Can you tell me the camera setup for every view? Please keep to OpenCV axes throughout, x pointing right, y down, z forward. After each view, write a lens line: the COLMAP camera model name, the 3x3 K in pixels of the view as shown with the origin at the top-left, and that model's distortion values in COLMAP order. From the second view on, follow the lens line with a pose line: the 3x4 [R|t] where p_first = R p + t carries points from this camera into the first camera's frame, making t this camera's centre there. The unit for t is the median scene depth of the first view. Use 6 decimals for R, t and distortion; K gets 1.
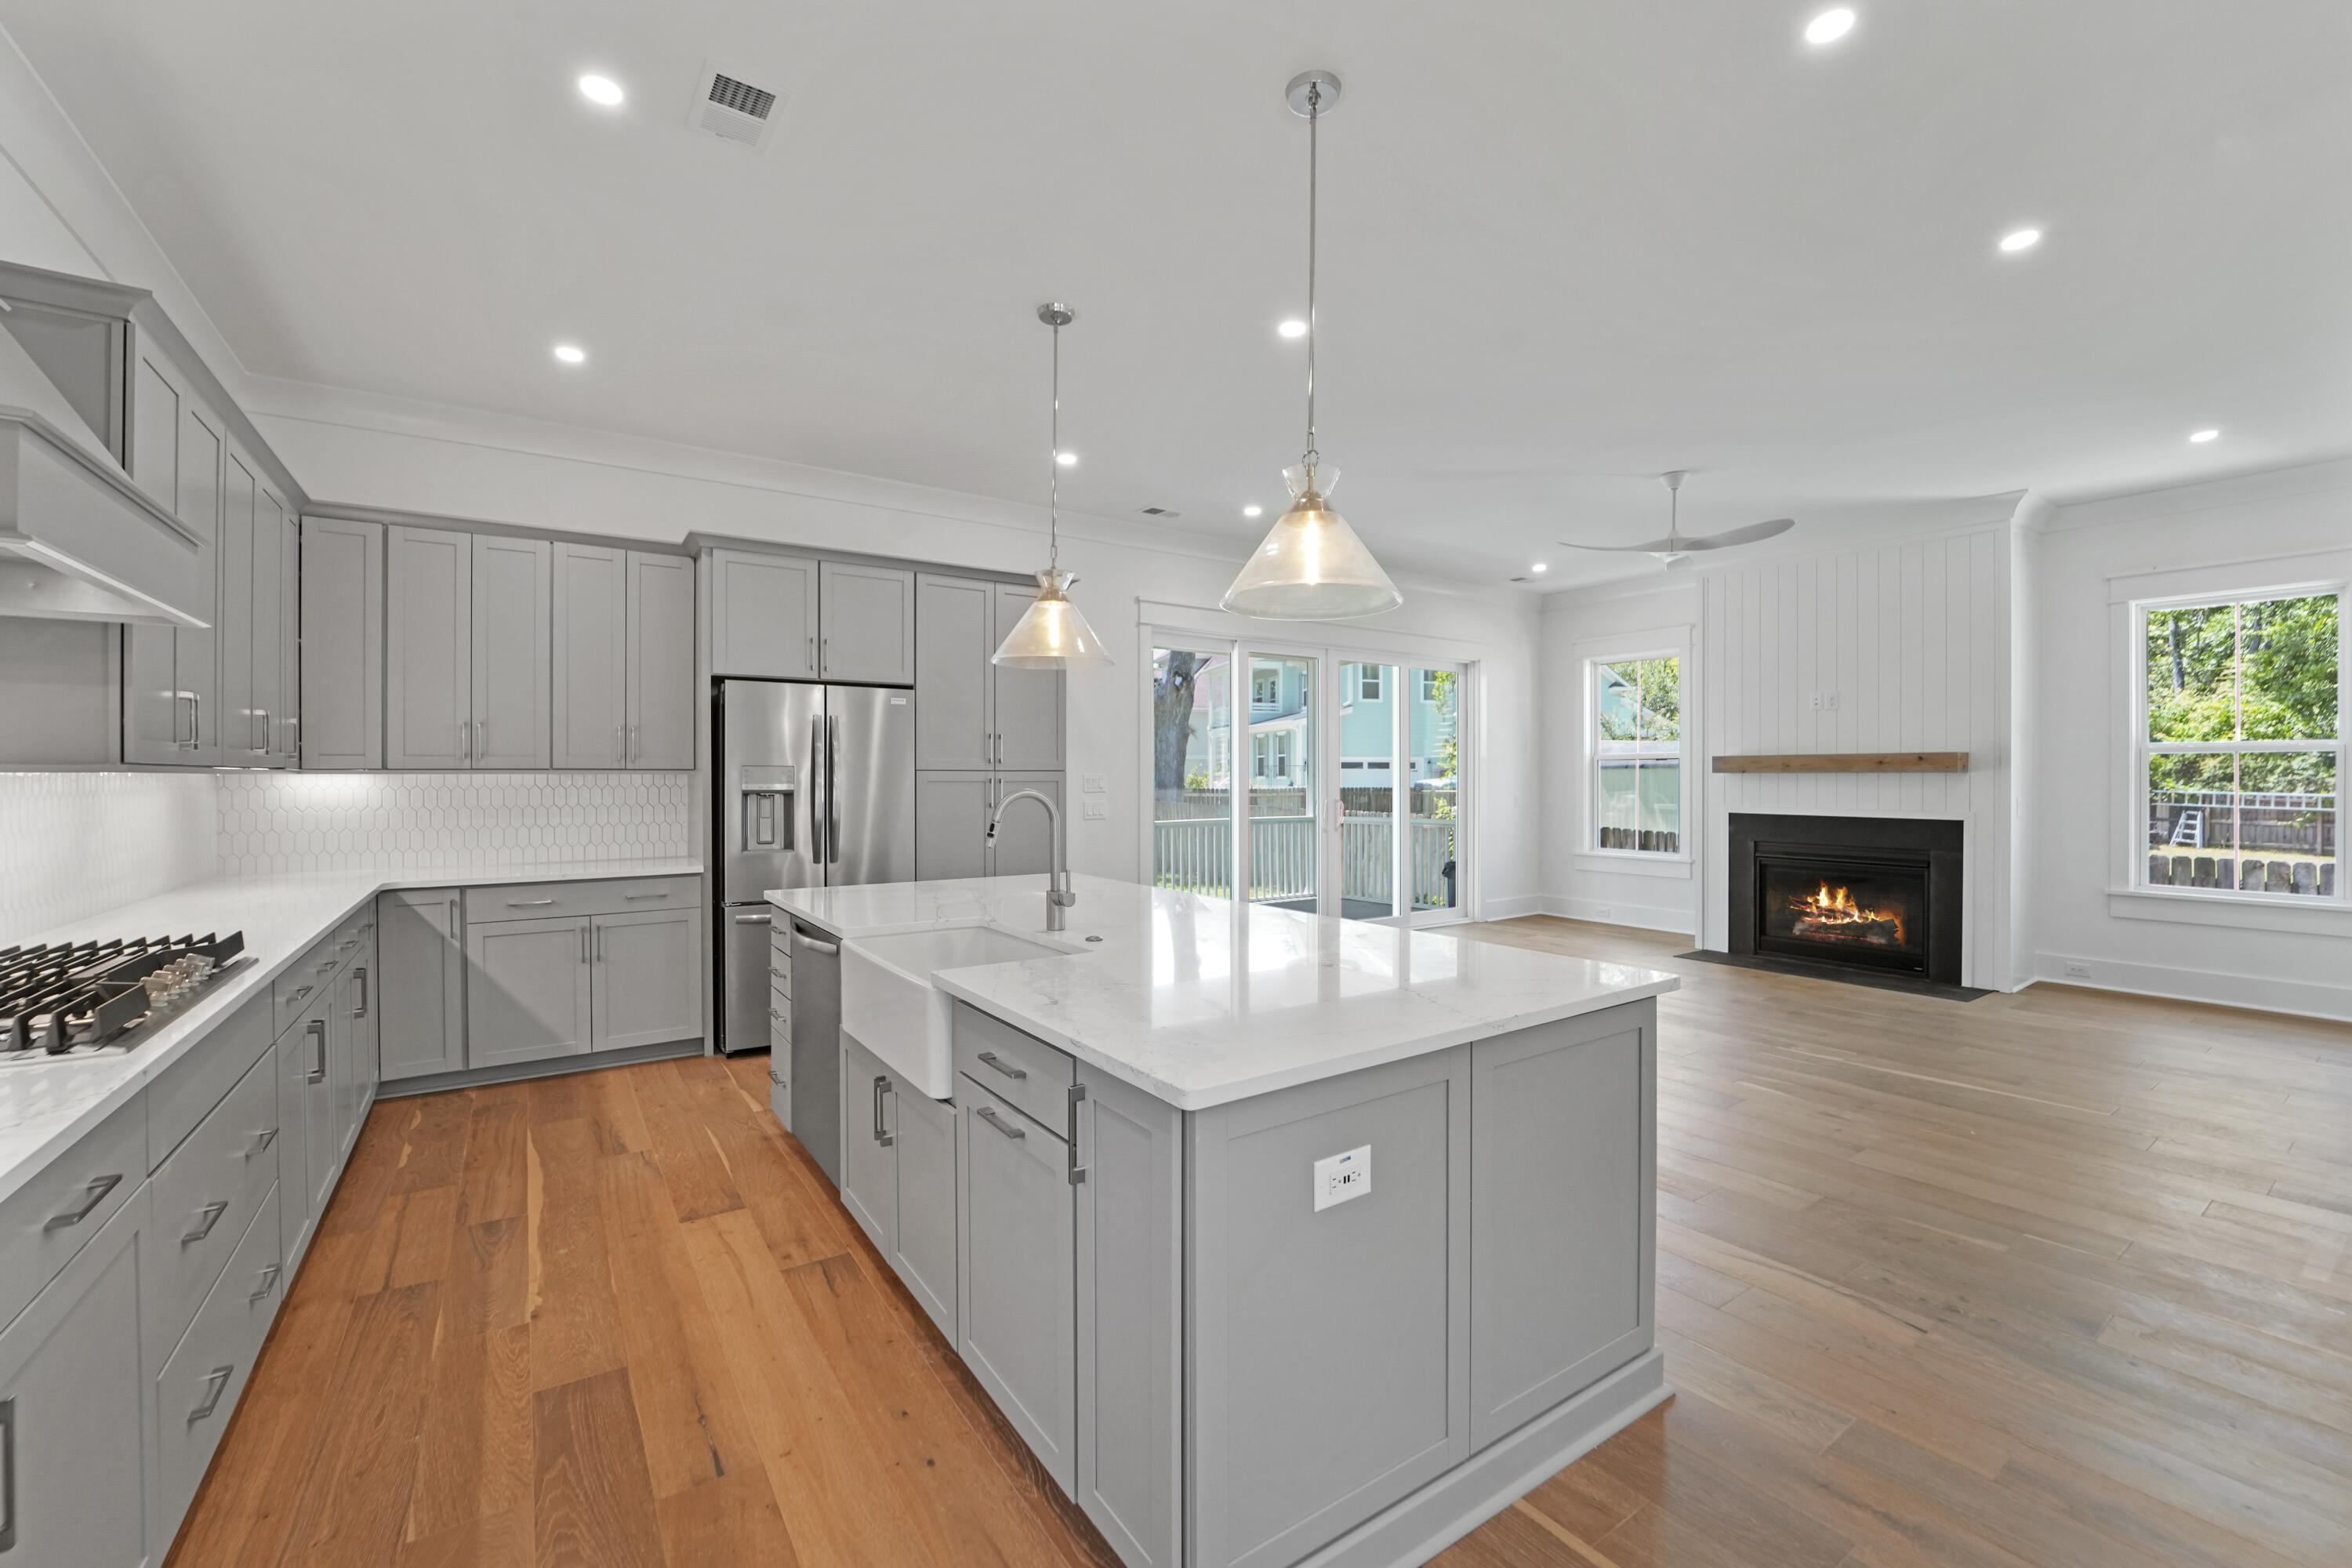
lens RADIAL K [[963.0, 0, 1176.4], [0, 963.0, 777.1], [0, 0, 1]] dist [-0.020726, -0.000161]
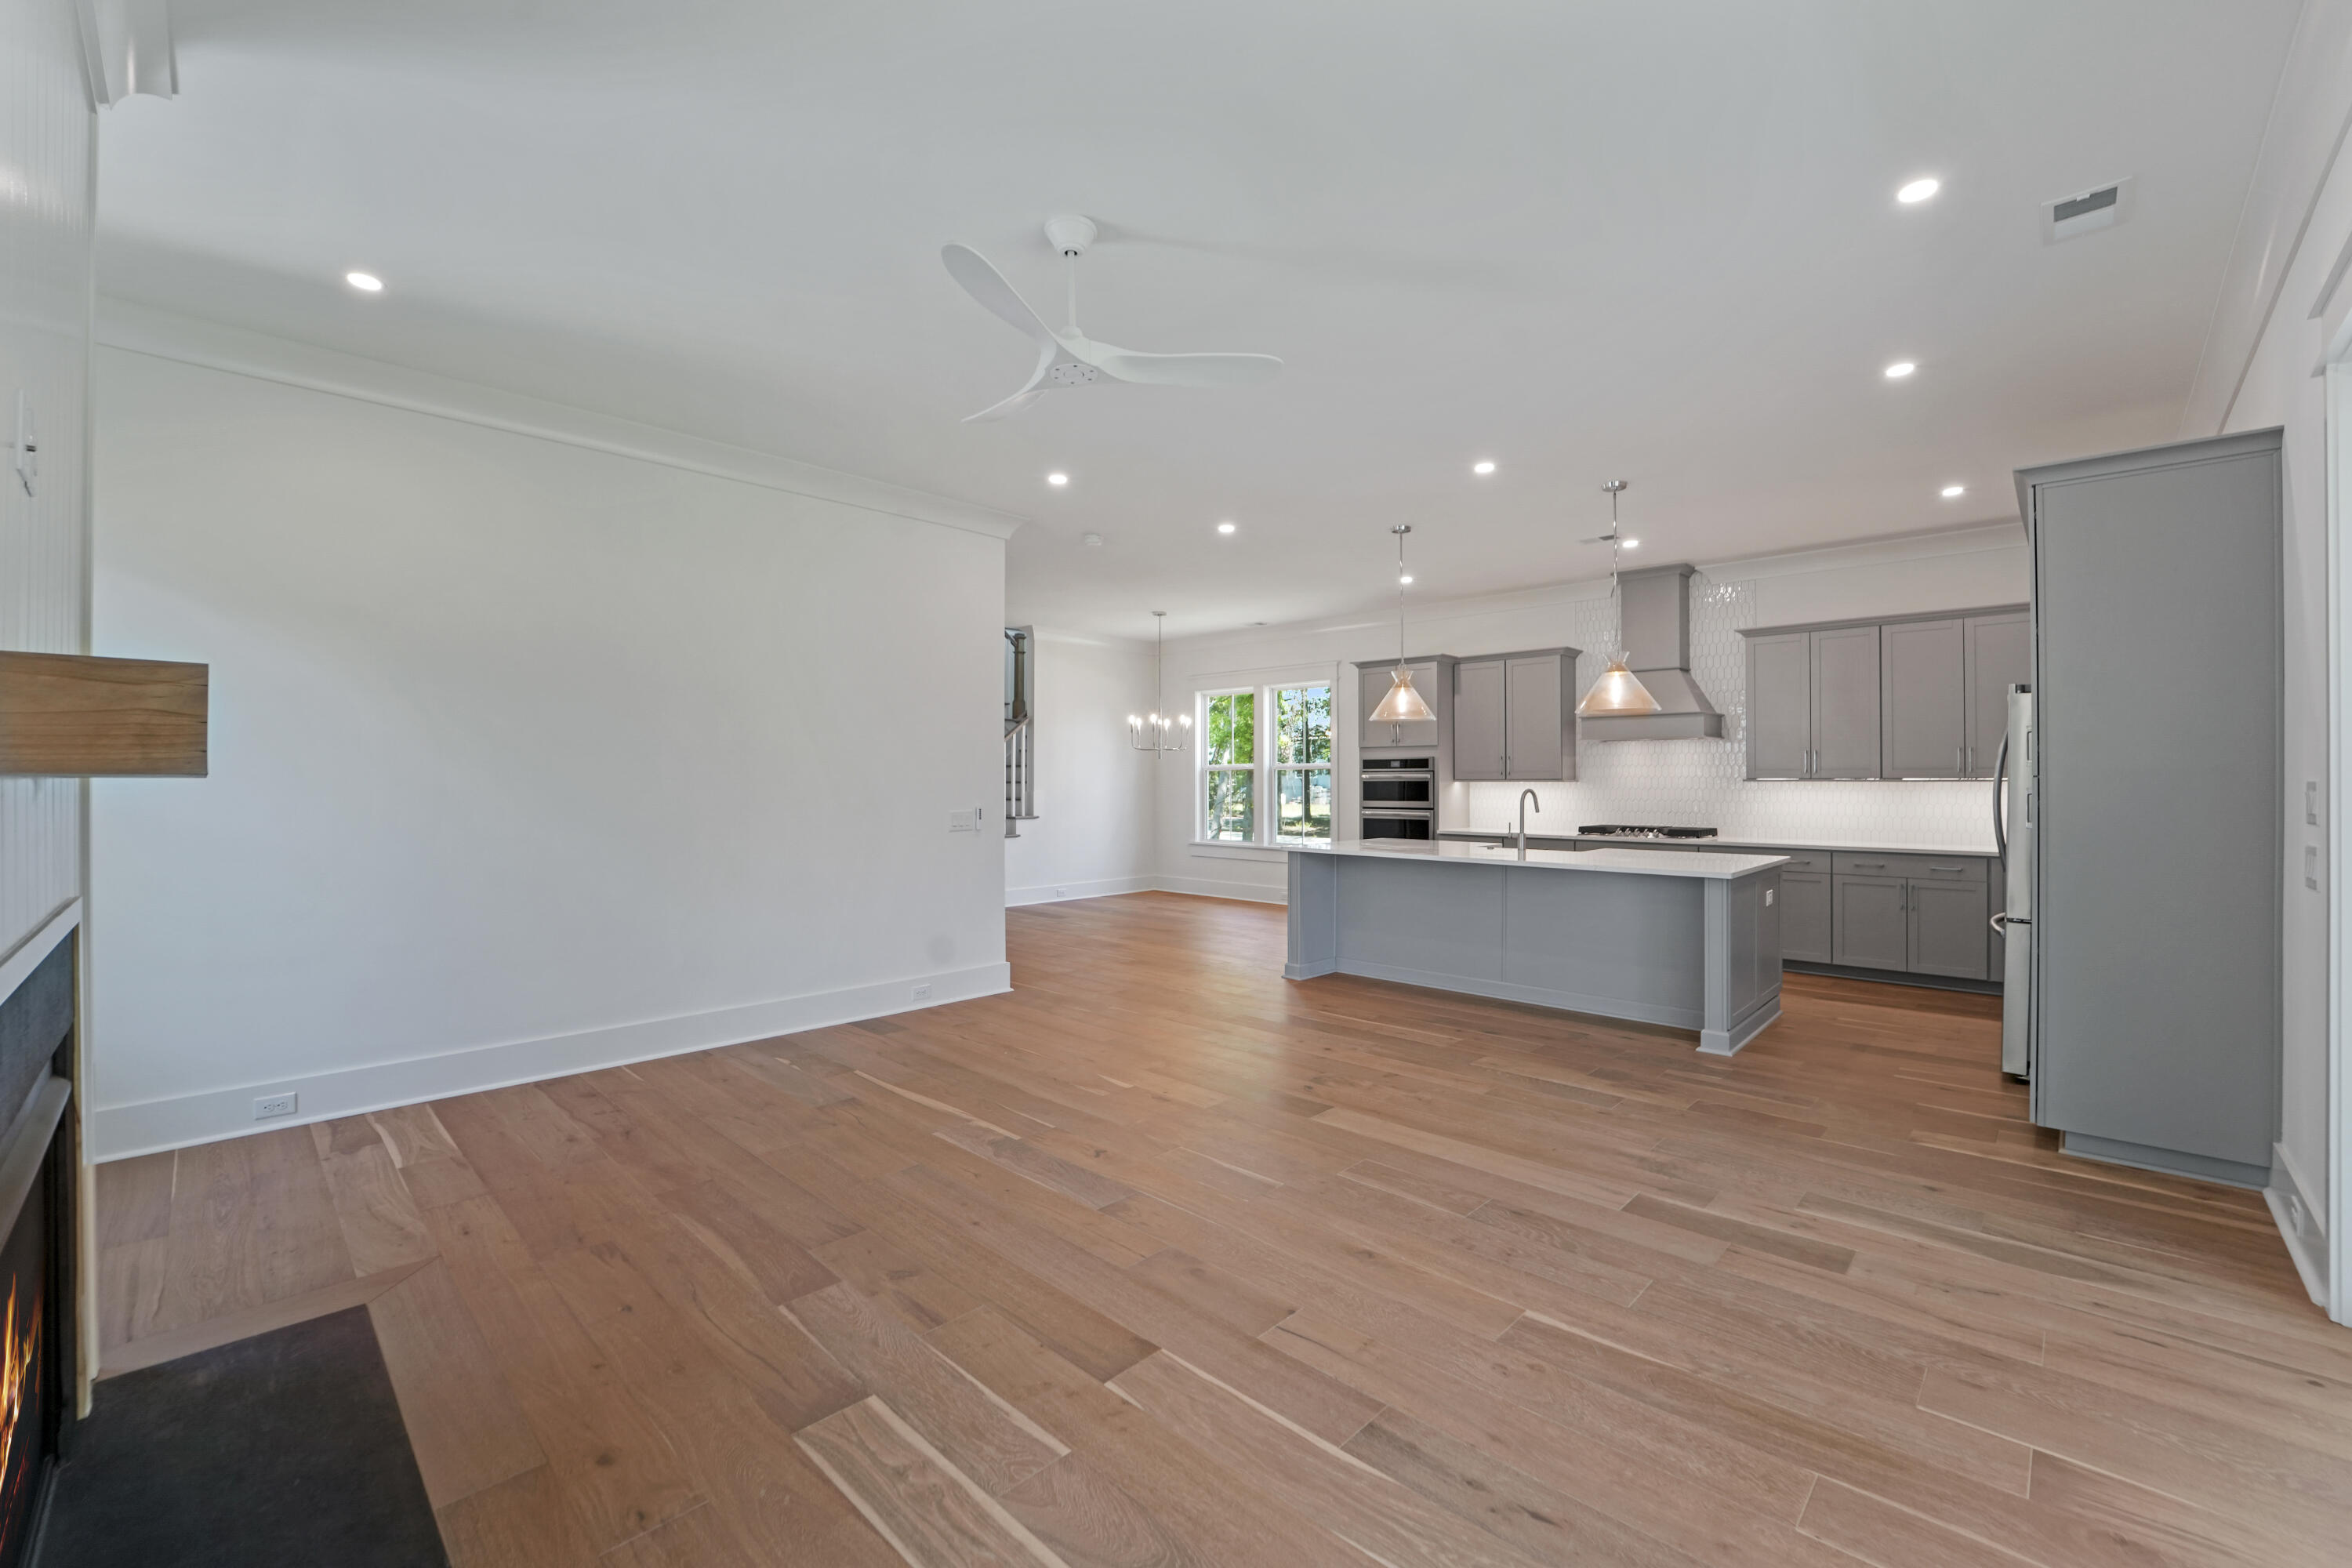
lens RADIAL K [[963.0, 0, 1173.1], [0, 963.0, 773.3], [0, 0, 1]] dist [-0.020726, -0.000161]
pose [[-0.980105, -0.002288, -0.198464, 0.575540], [-0.001053, 0.999979, -0.006333, -0.004357], [0.198475, -0.005998, -0.980088, 1.545473]]
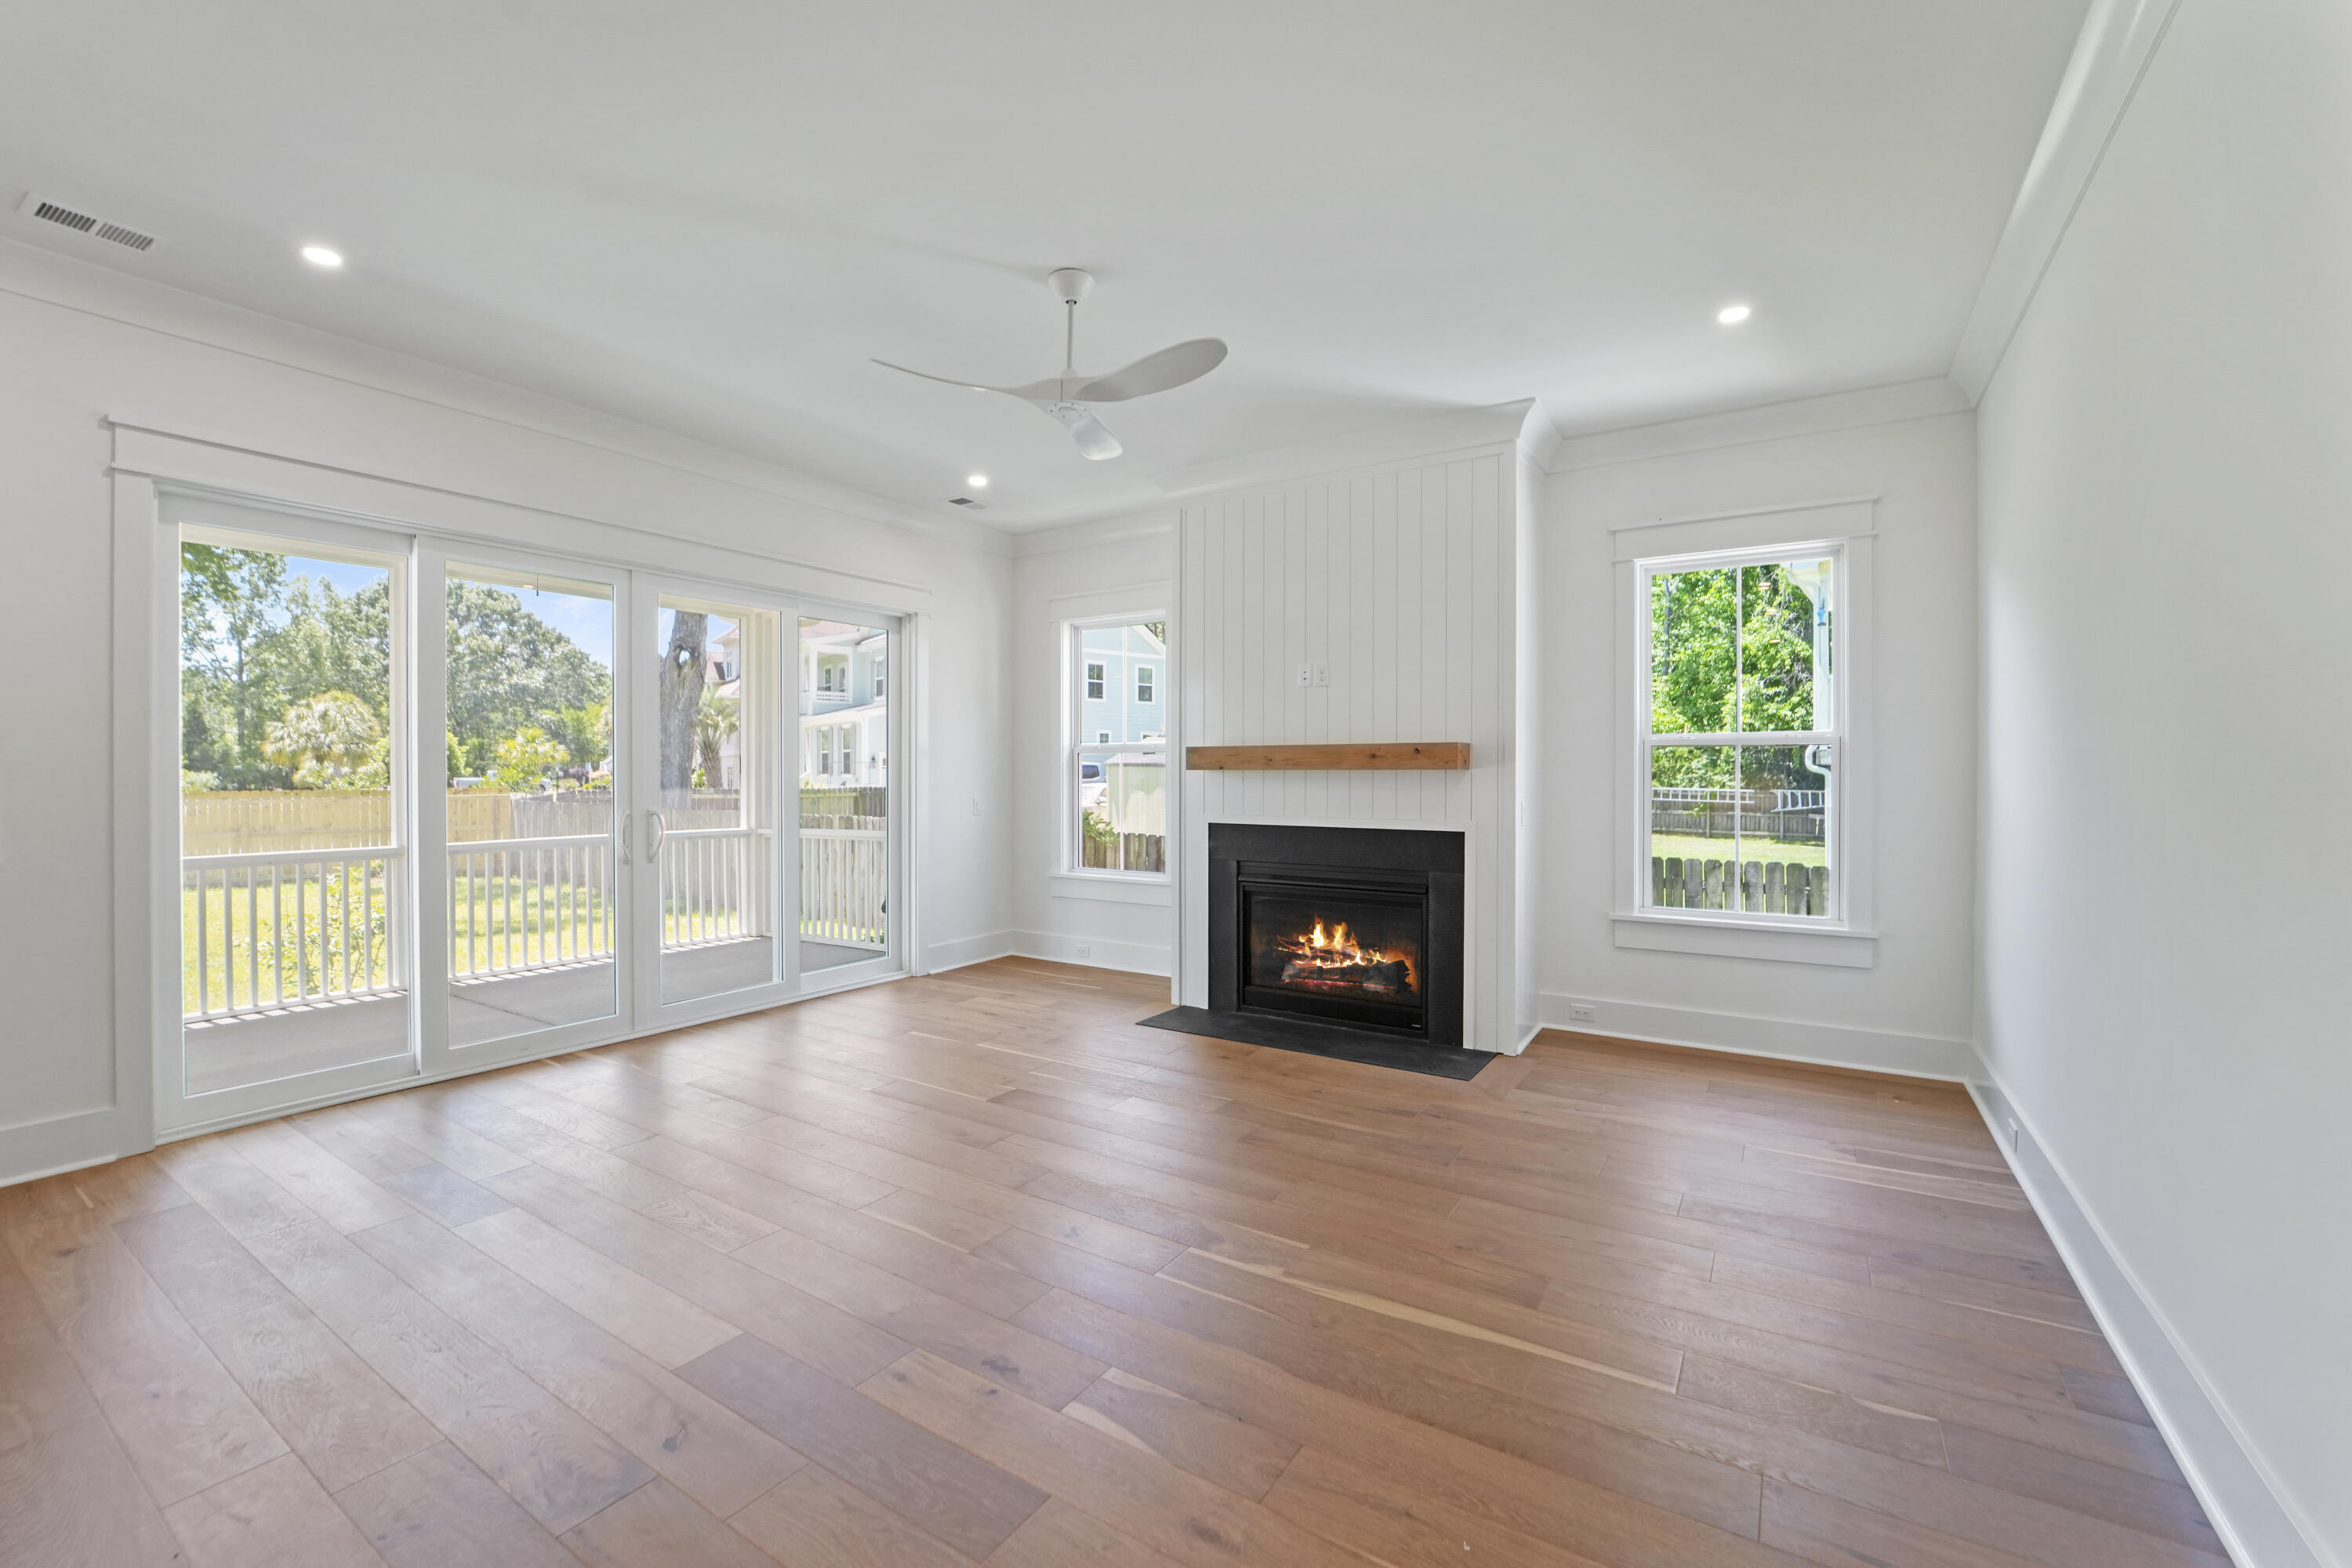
lens RADIAL K [[963.0, 0, 1170.0], [0, 963.0, 778.6], [0, 0, 1]] dist [-0.020726, -0.000161]
pose [[0.924928, -0.001471, 0.380139, 0.347876], [-0.000007, 0.999992, 0.003886, -0.000703], [-0.380142, -0.003597, 0.924921, 0.412699]]
